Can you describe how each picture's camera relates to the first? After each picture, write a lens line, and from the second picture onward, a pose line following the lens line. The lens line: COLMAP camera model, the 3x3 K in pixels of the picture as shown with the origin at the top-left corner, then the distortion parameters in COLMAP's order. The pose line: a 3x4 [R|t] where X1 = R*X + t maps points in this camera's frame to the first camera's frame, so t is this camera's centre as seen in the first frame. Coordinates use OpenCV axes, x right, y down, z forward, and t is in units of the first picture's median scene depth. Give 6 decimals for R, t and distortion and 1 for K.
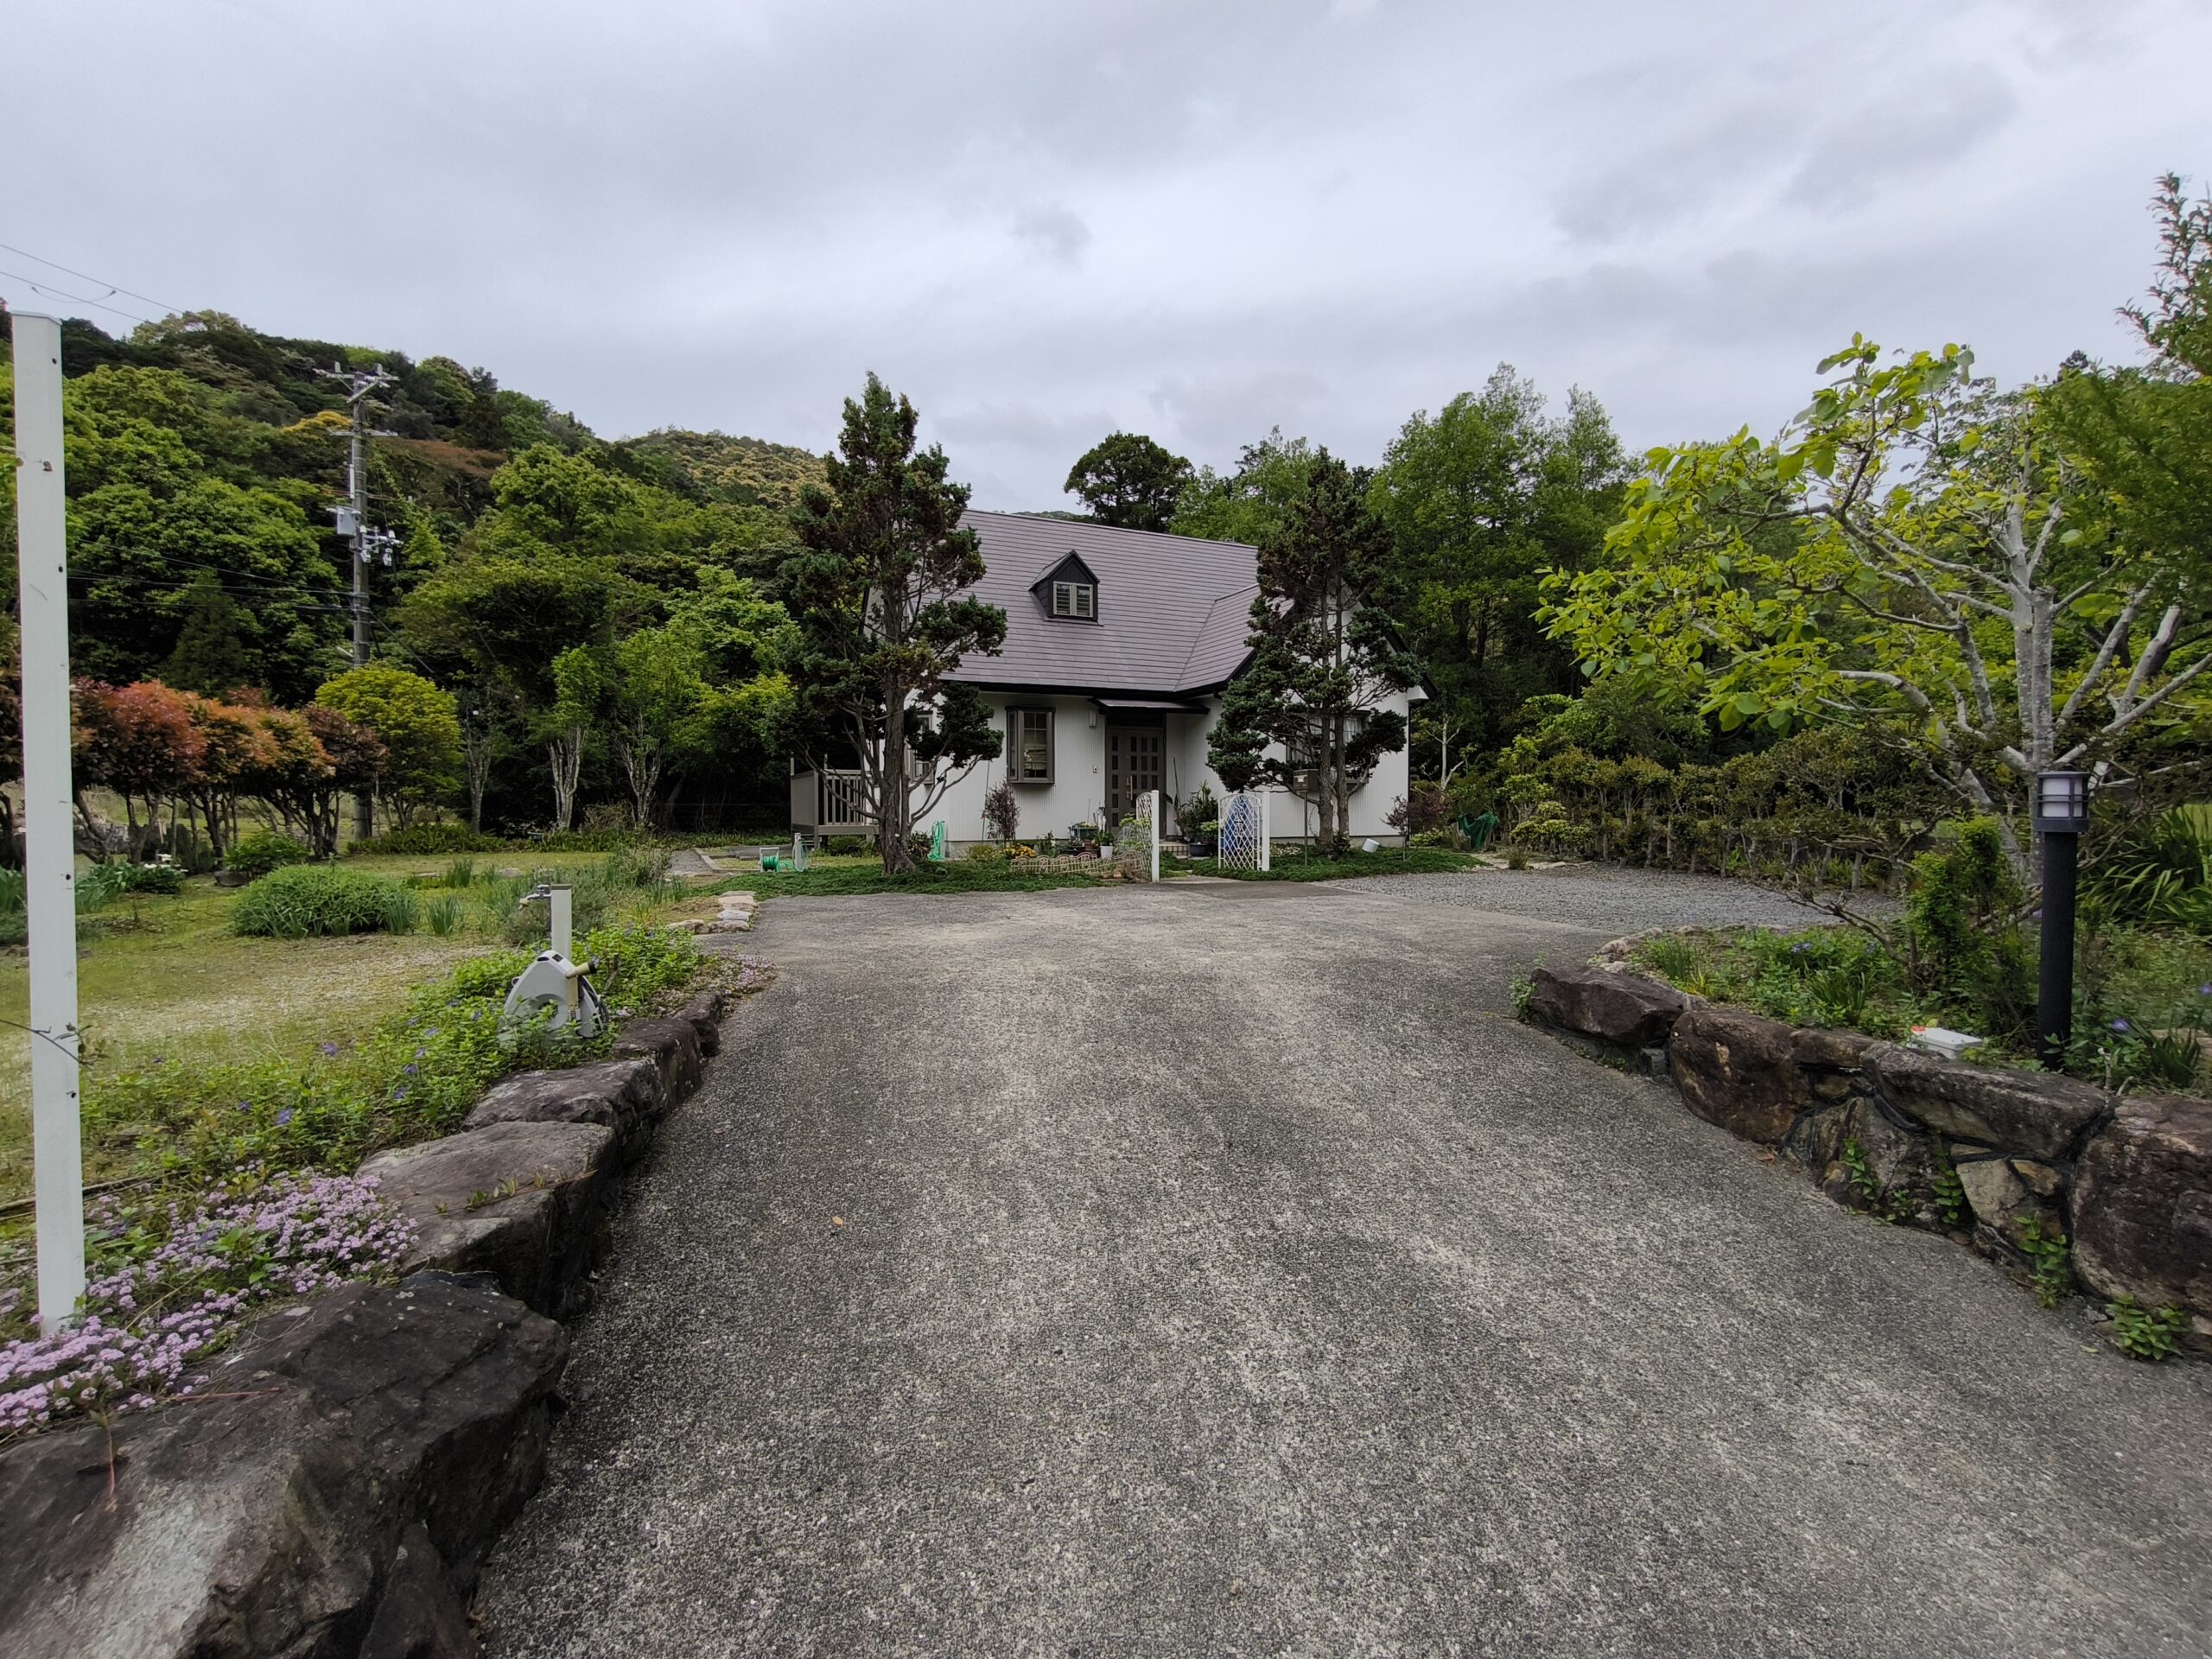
lens RADIAL K [[974.6, 0, 1117.1], [0, 974.6, 827.2], [0, 0, 1]] dist [-0.002779, -0.000124]
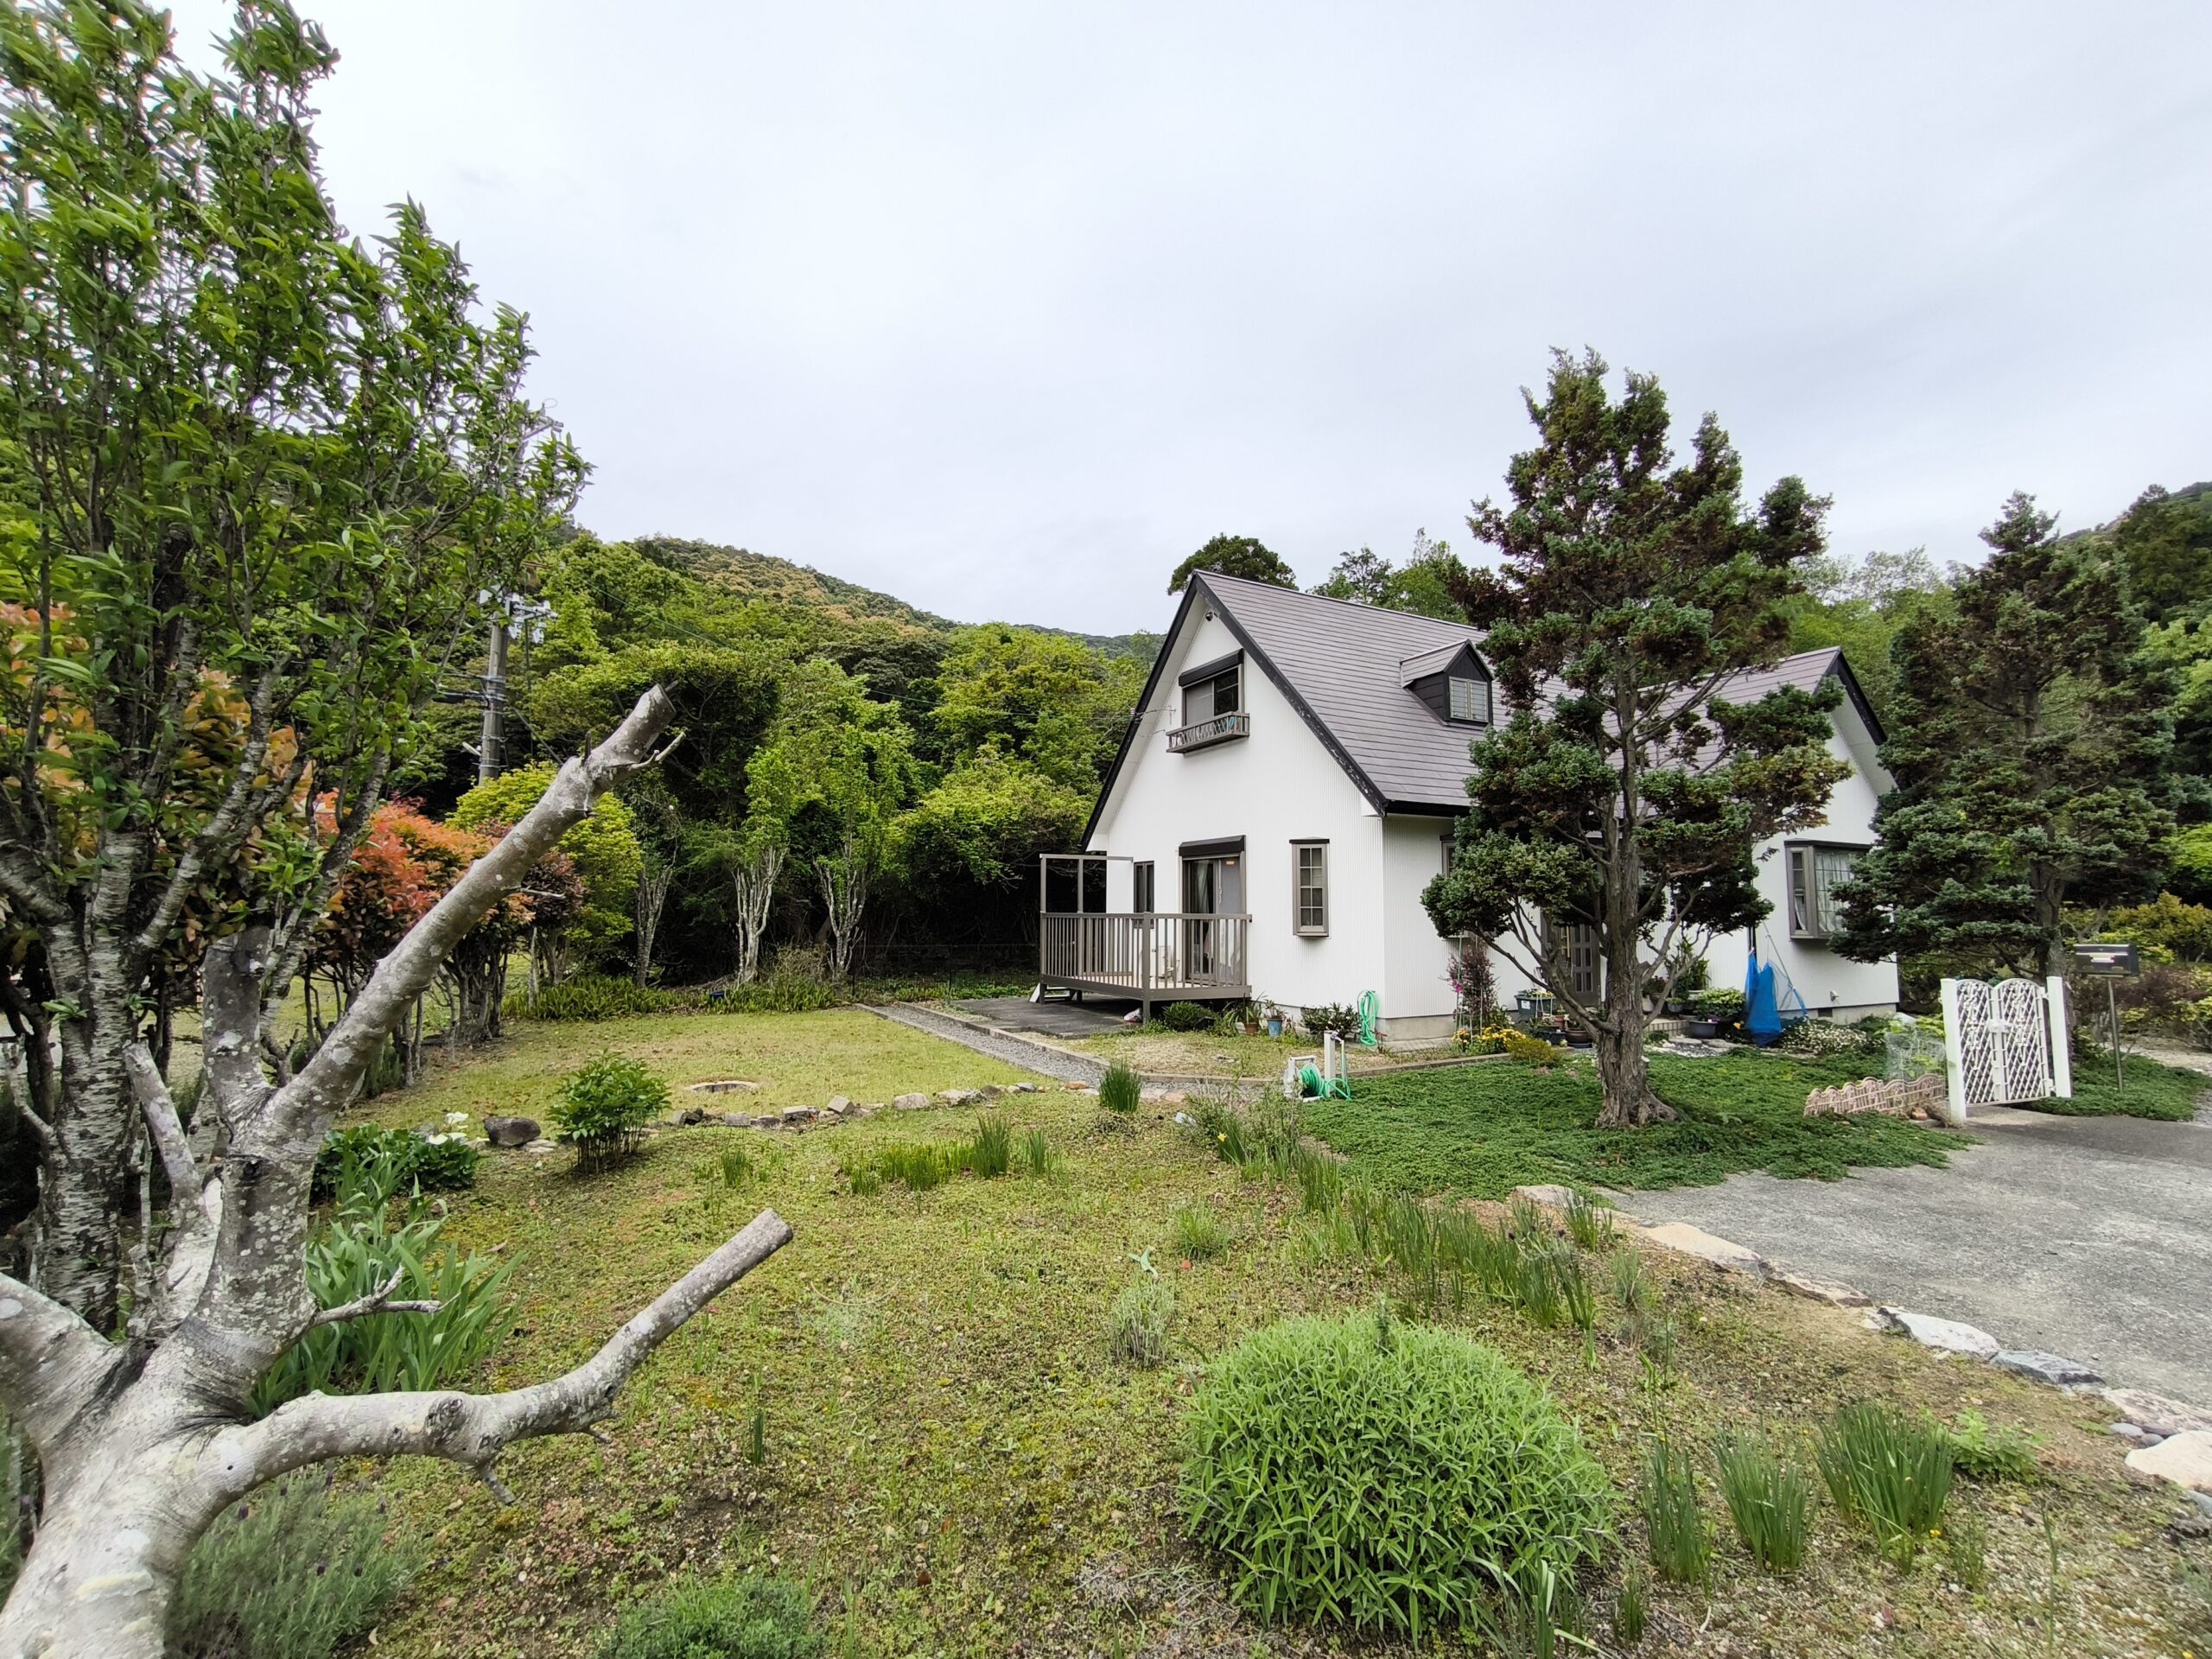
lens RADIAL K [[960.5, 0, 1106.0], [0, 960.5, 829.5], [0, 0, 1]] dist [0.014215, -0.004583]
pose [[0.999134, 0.009547, 0.040498, -0.380297], [-0.005229, 0.994416, -0.105402, -0.046441], [-0.041278, 0.105099, 0.993605, 0.254227]]
